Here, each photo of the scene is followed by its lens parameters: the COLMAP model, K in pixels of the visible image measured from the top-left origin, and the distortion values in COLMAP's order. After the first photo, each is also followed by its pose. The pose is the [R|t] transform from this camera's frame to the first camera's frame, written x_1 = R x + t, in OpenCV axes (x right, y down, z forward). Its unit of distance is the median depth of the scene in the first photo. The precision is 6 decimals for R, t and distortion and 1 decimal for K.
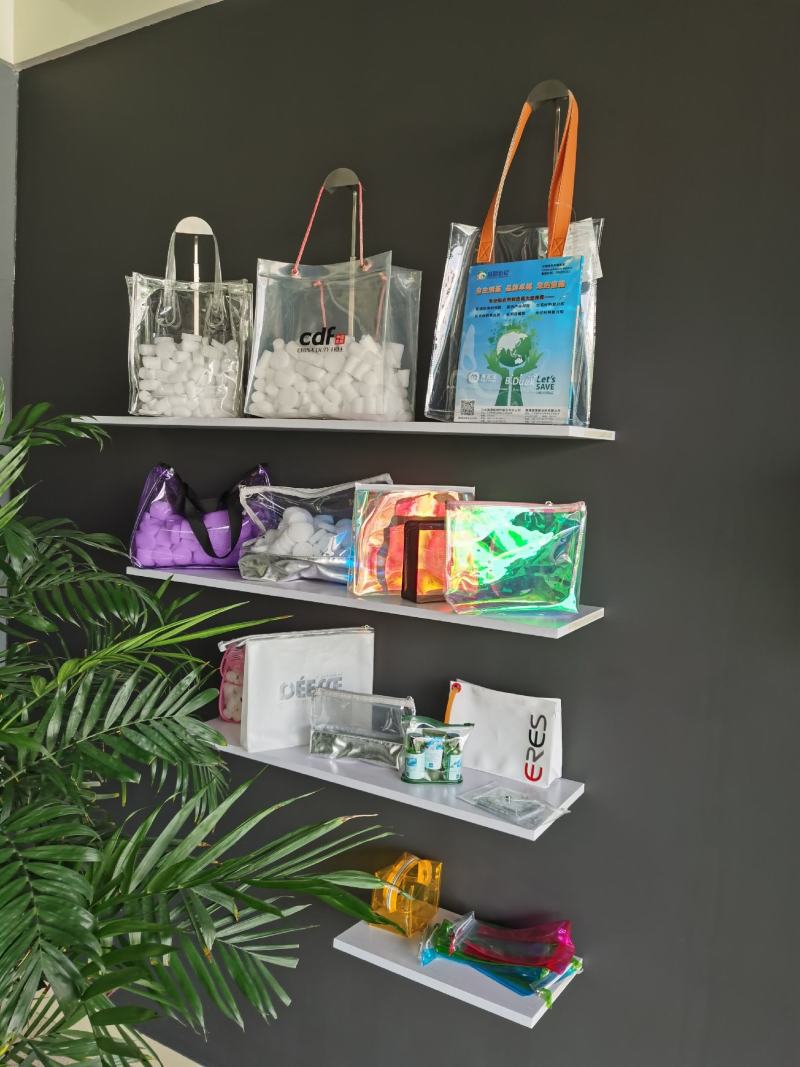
lens RADIAL K [[777.8, 0, 399.2], [0, 777.8, 534.3], [0, 0, 1]] dist [0.008673, -0.033772]
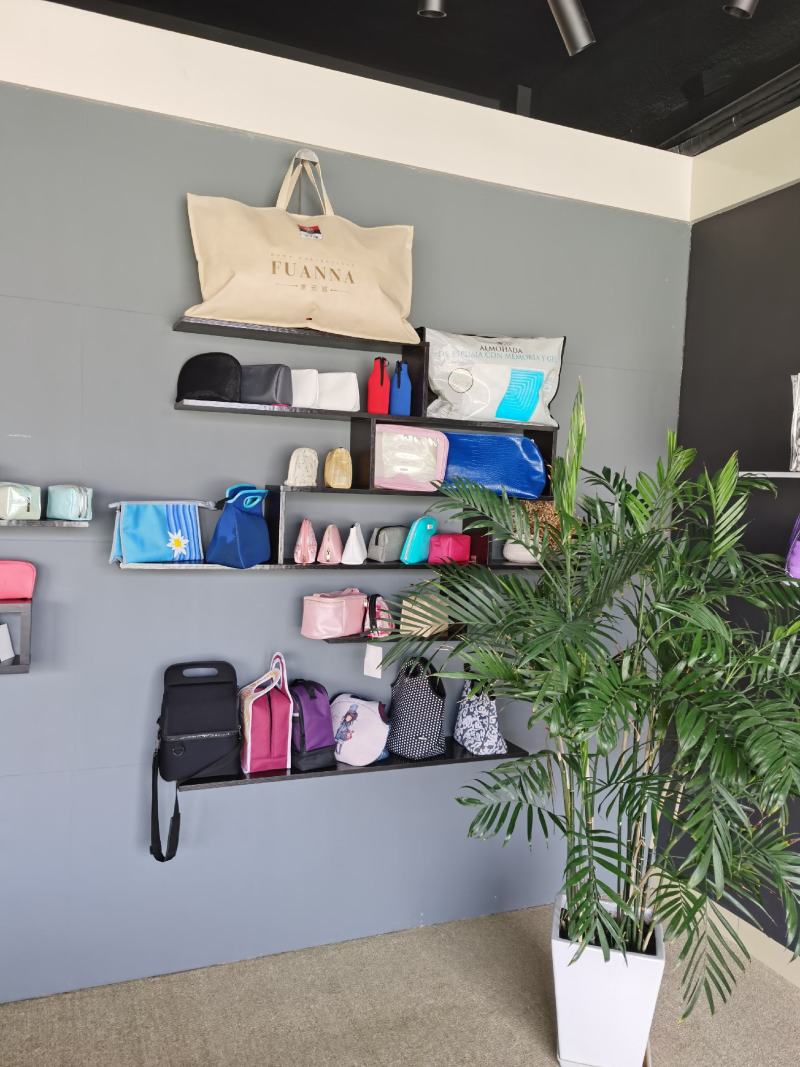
lens RADIAL K [[777.8, 0, 393.8], [0, 777.8, 535.5], [0, 0, 1]] dist [0.008673, -0.033772]
pose [[0.778879, 0.020203, -0.626849, -0.023481], [-0.039770, 0.999061, -0.017216, 0.023839], [0.625912, 0.038339, 0.778951, -0.760823]]
